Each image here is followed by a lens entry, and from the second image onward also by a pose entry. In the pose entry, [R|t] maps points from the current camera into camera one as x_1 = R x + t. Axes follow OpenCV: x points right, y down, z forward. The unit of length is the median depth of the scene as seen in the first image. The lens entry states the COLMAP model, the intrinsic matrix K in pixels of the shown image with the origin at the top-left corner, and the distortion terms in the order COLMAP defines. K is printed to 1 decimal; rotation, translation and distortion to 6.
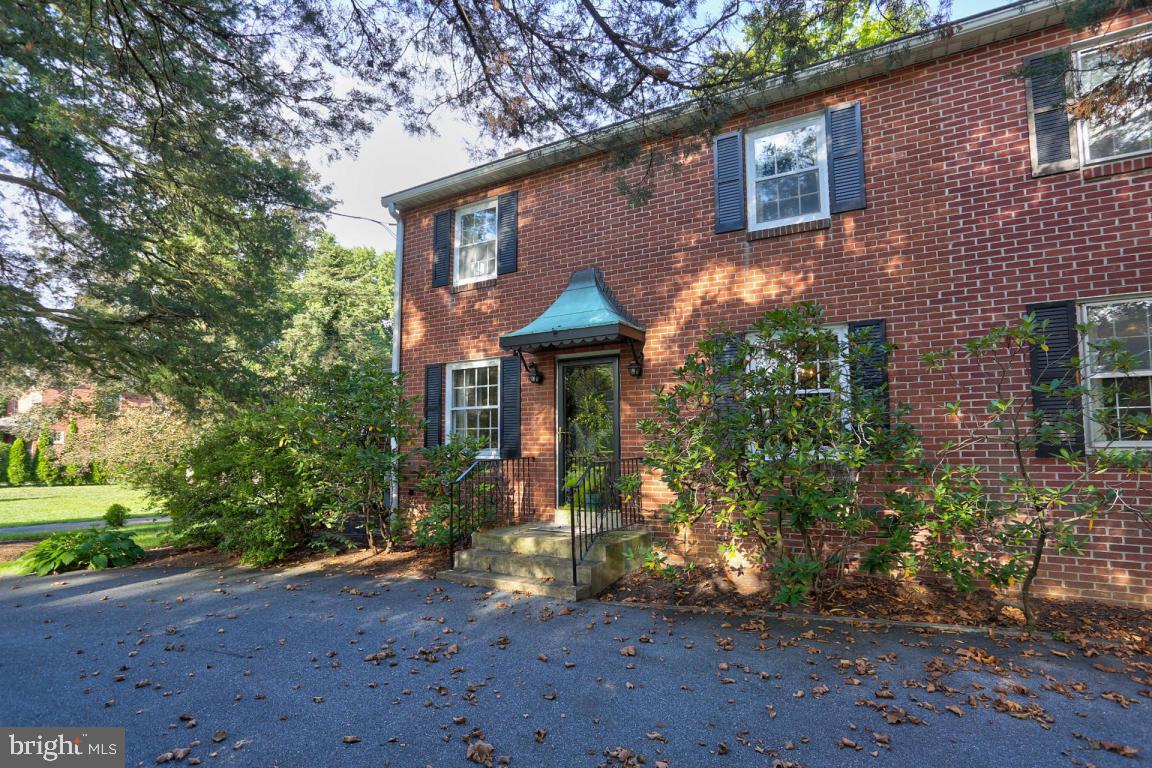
lens RADIAL K [[596.8, 0, 576.0], [0, 596.8, 384.0], [0, 0, 1]] dist [-0.051027, 0.000111]
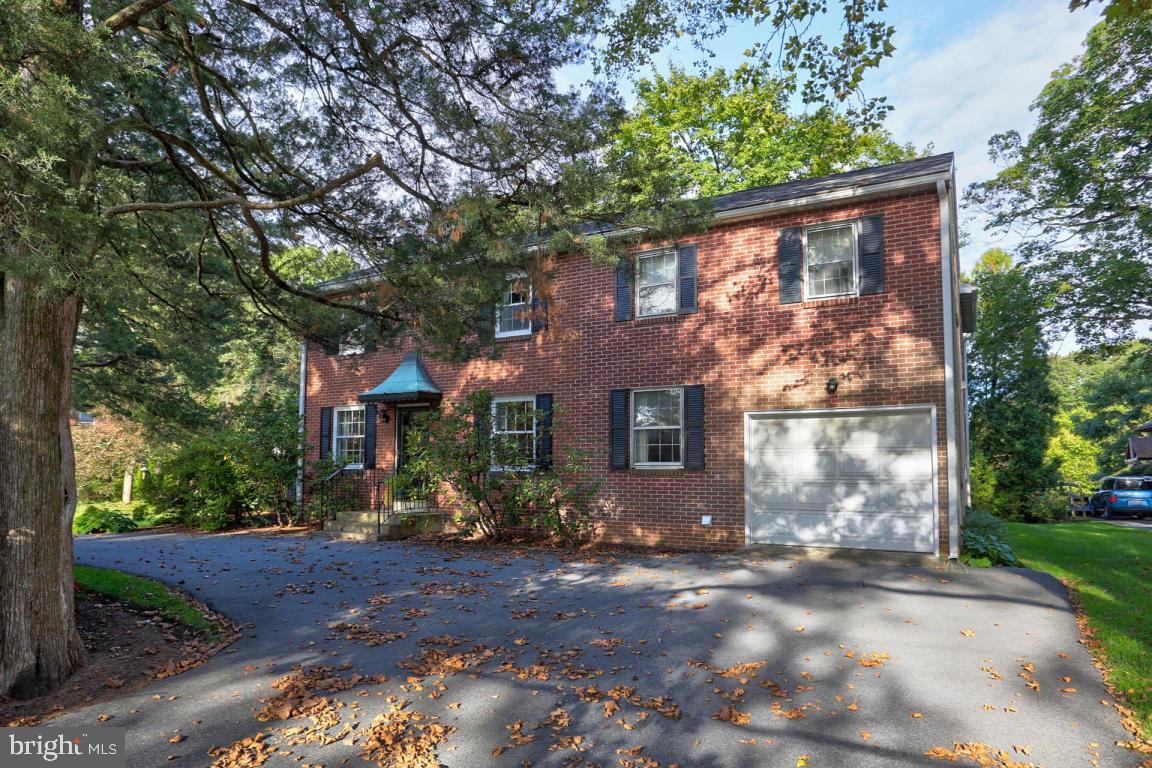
lens RADIAL K [[752.7, 0, 548.3], [0, 752.7, 389.3], [0, 0, 1]] dist [-0.003182, -0.000155]
pose [[0.999018, 0.008803, -0.043419, 0.468132], [-0.009041, 0.999945, -0.005283, -0.085256], [0.043371, 0.005671, 0.999043, -1.012576]]
